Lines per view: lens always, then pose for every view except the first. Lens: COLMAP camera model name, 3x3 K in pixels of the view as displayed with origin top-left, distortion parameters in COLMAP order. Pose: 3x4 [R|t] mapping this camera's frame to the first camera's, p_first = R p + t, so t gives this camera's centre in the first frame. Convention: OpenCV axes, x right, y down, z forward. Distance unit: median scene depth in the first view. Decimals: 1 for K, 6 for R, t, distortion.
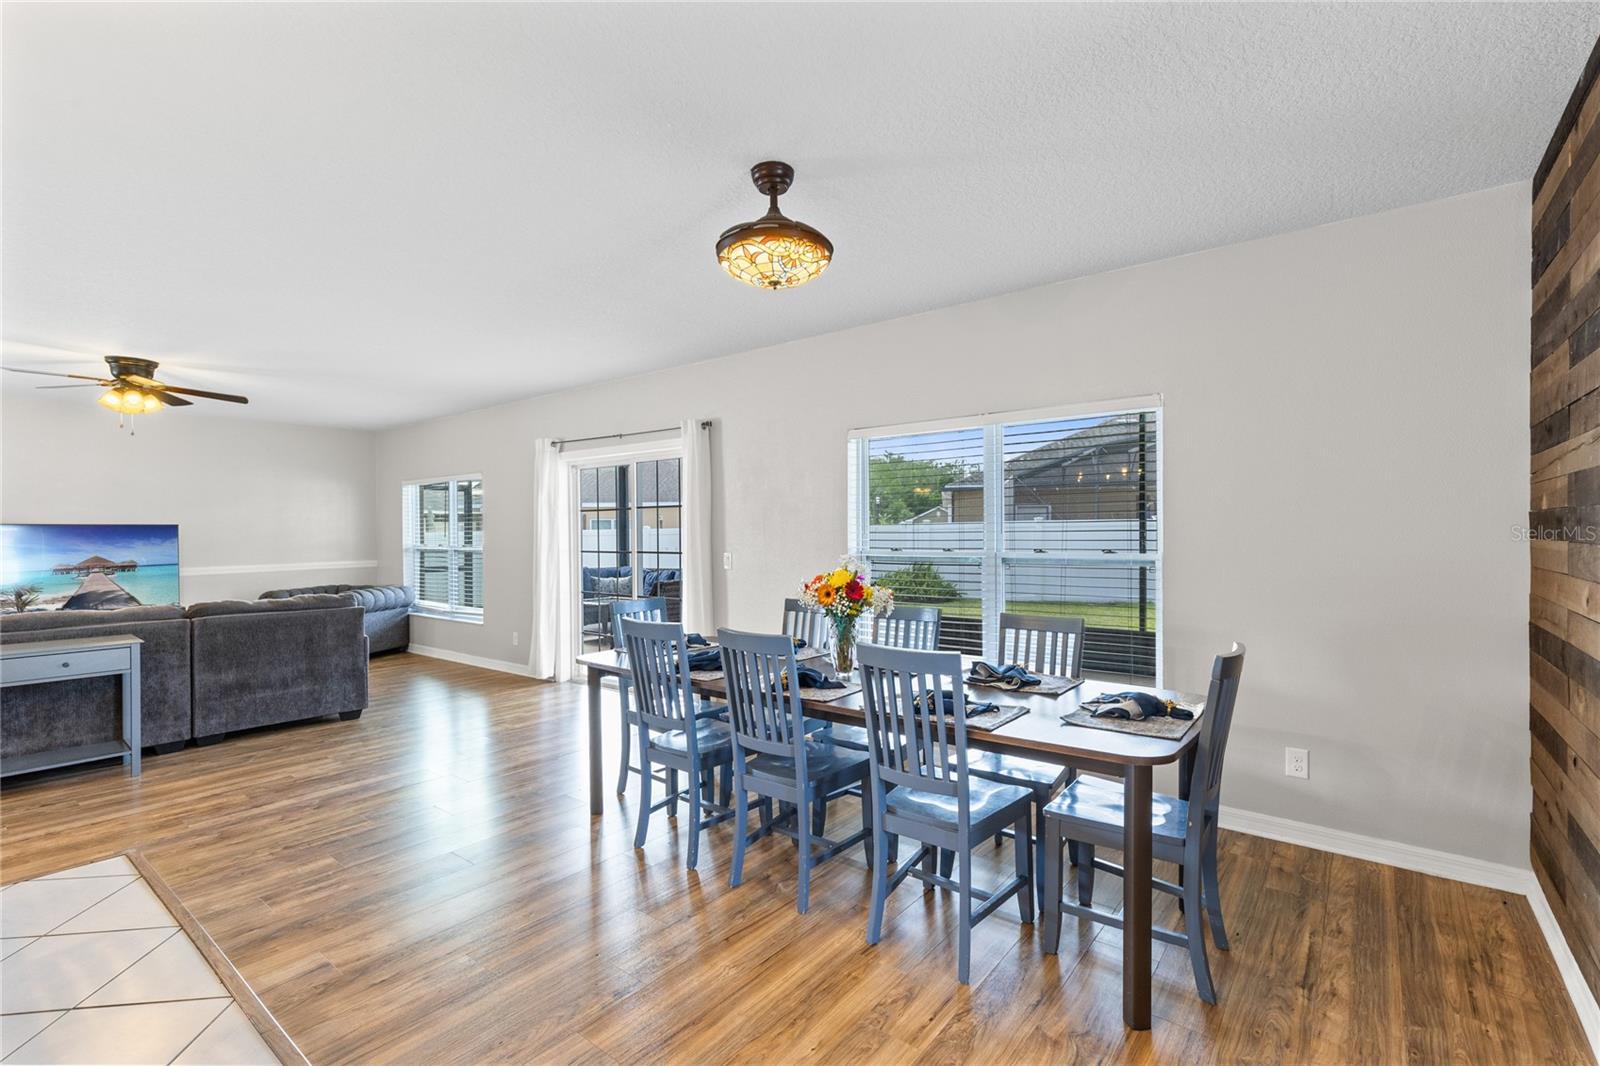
lens RADIAL K [[724.3, 0, 805.3], [0, 724.3, 537.7], [0, 0, 1]] dist [-0.000383, 0.001285]
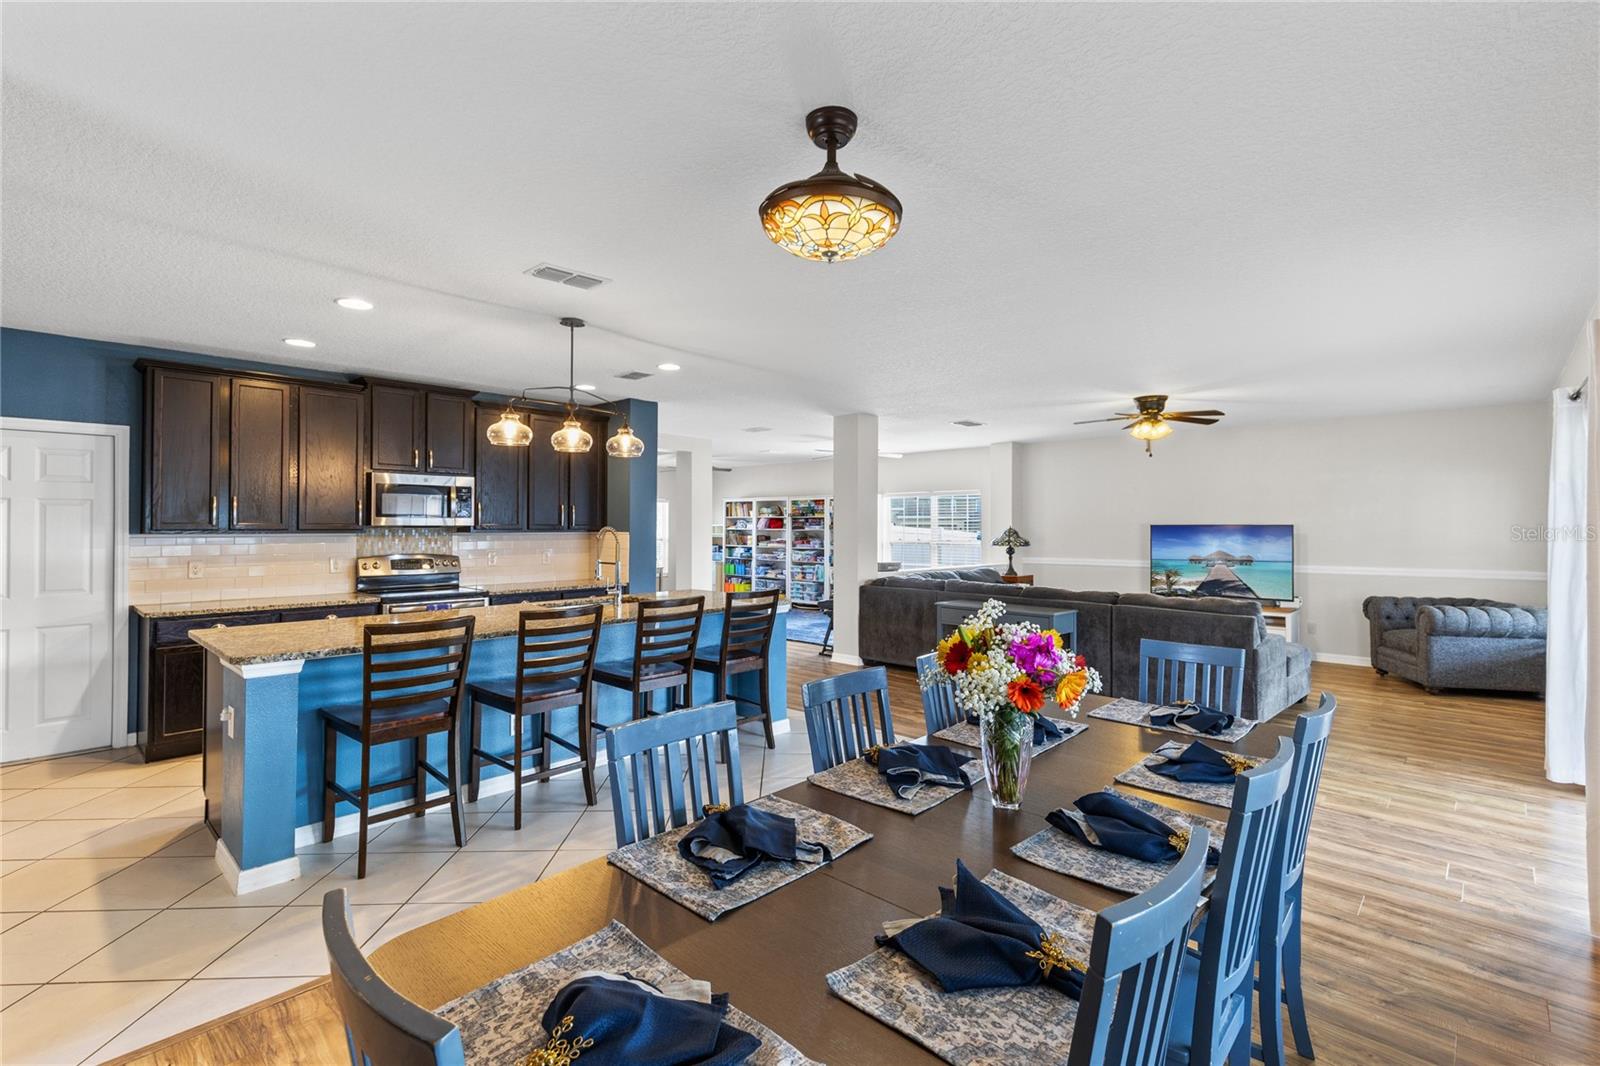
lens RADIAL K [[724.3, 0, 809.6], [0, 724.3, 528.8], [0, 0, 1]] dist [-0.000383, 0.001285]
pose [[-0.086398, 0.010282, -0.996208, 0.711707], [-0.008322, 0.999904, 0.011041, -0.044867], [0.996226, 0.009244, -0.086304, 0.941930]]
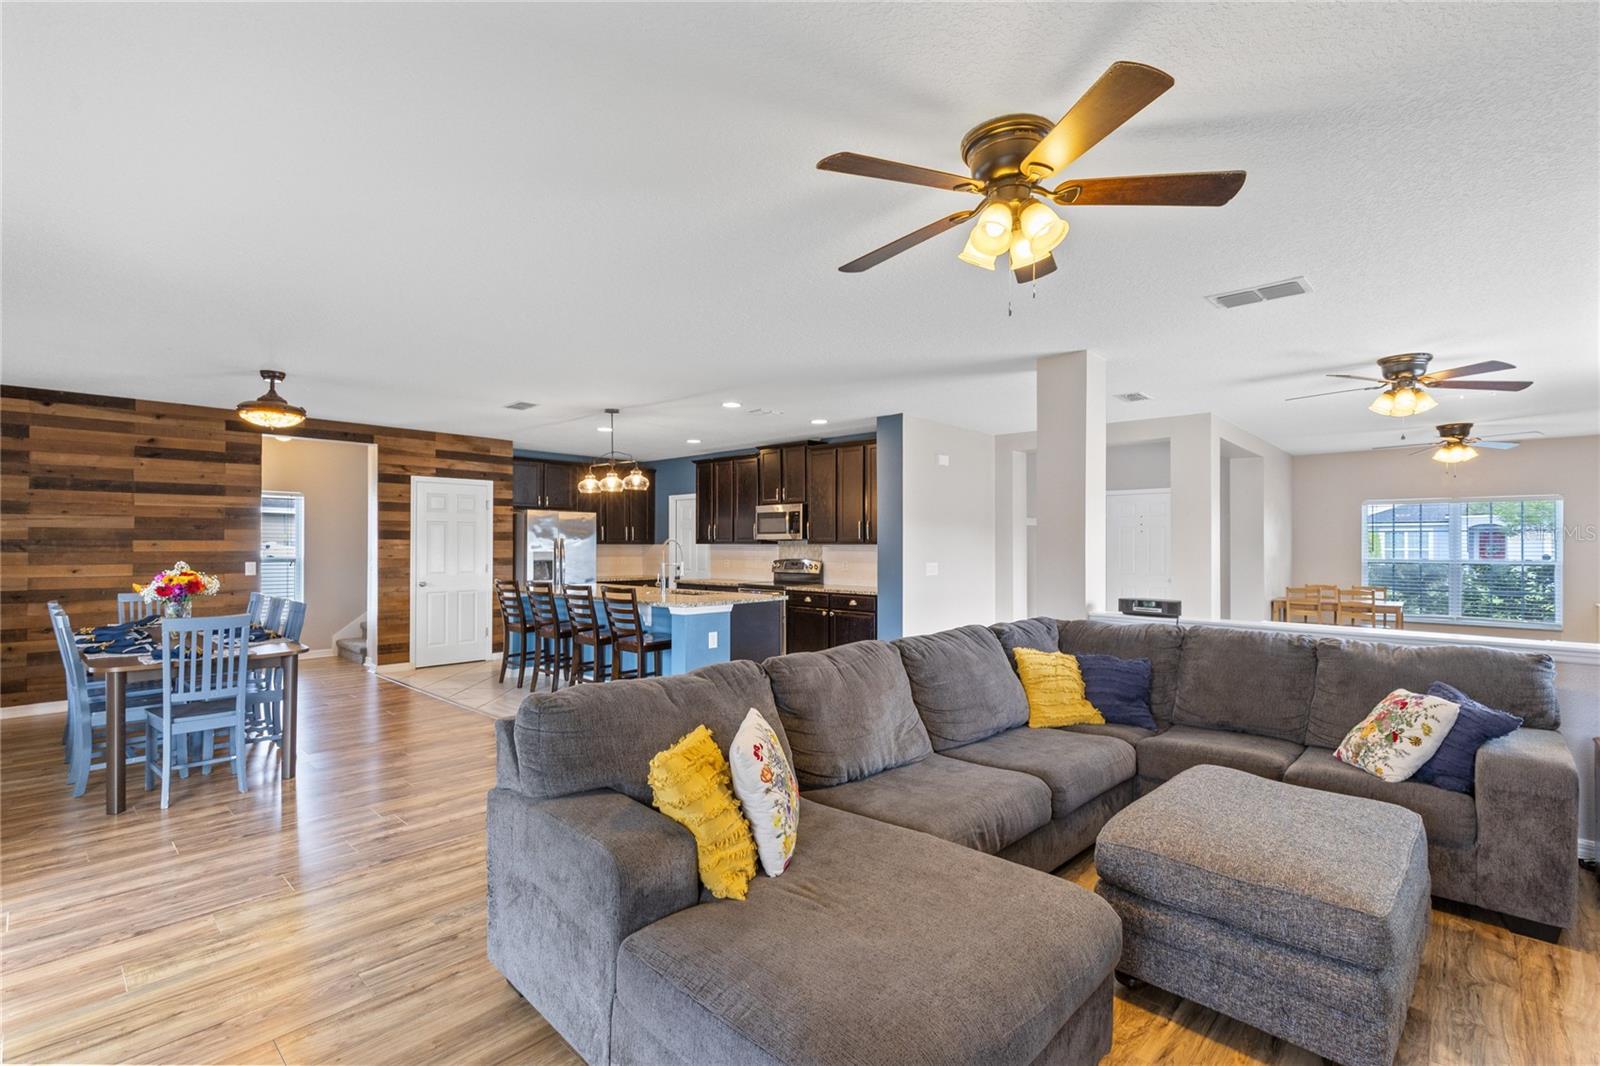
lens RADIAL K [[724.3, 0, 791.4], [0, 724.3, 539.5], [0, 0, 1]] dist [-0.000383, 0.001285]
pose [[-0.996037, 0.007151, 0.088650, -1.495961], [0.007073, 0.999974, -0.001193, -0.017339], [-0.088656, -0.000562, -0.996062, 2.614909]]
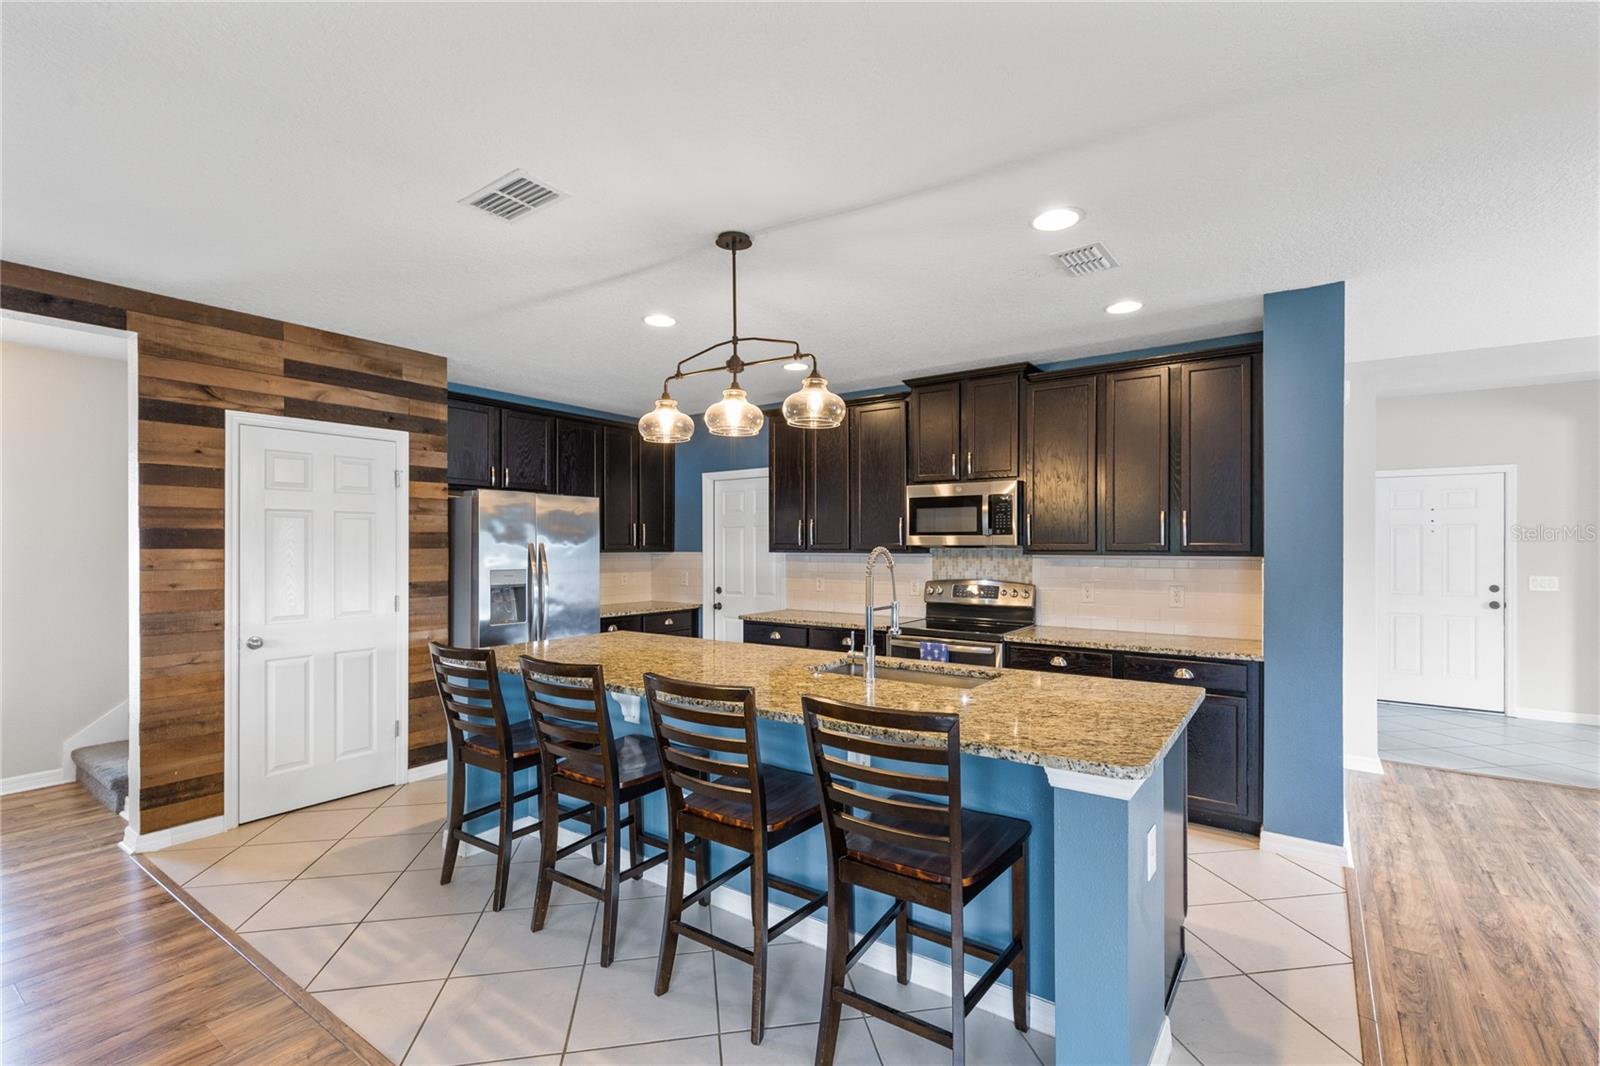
lens RADIAL K [[724.3, 0, 797.8], [0, 724.3, 545.3], [0, 0, 1]] dist [-0.000383, 0.001285]
pose [[-0.998726, 0.008401, -0.049766, -0.748427], [0.007975, 0.999930, 0.008762, -0.039175], [0.049836, 0.008354, -0.998722, 1.316522]]
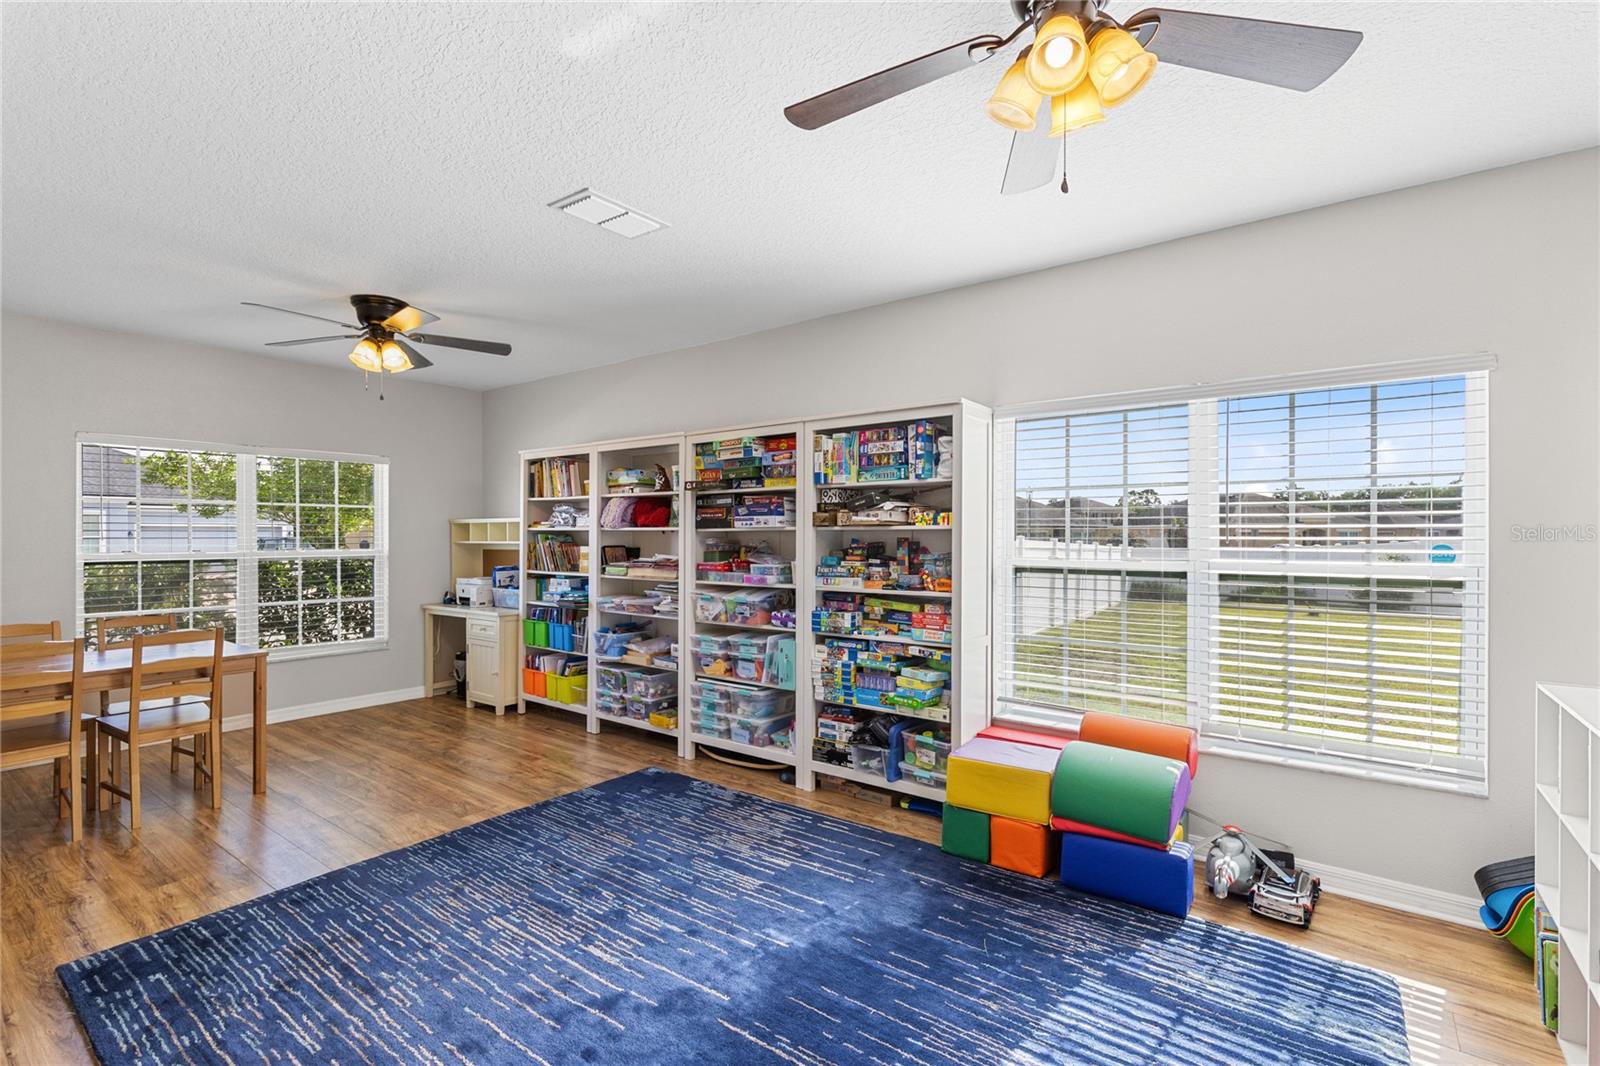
lens RADIAL K [[724.3, 0, 810.5], [0, 724.3, 537.7], [0, 0, 1]] dist [-0.000383, 0.001285]
pose [[0.019695, 0.011517, -0.999740, -2.271331], [-0.006570, 0.999914, 0.011389, 0.012475], [0.999784, 0.006344, 0.019769, 0.652844]]
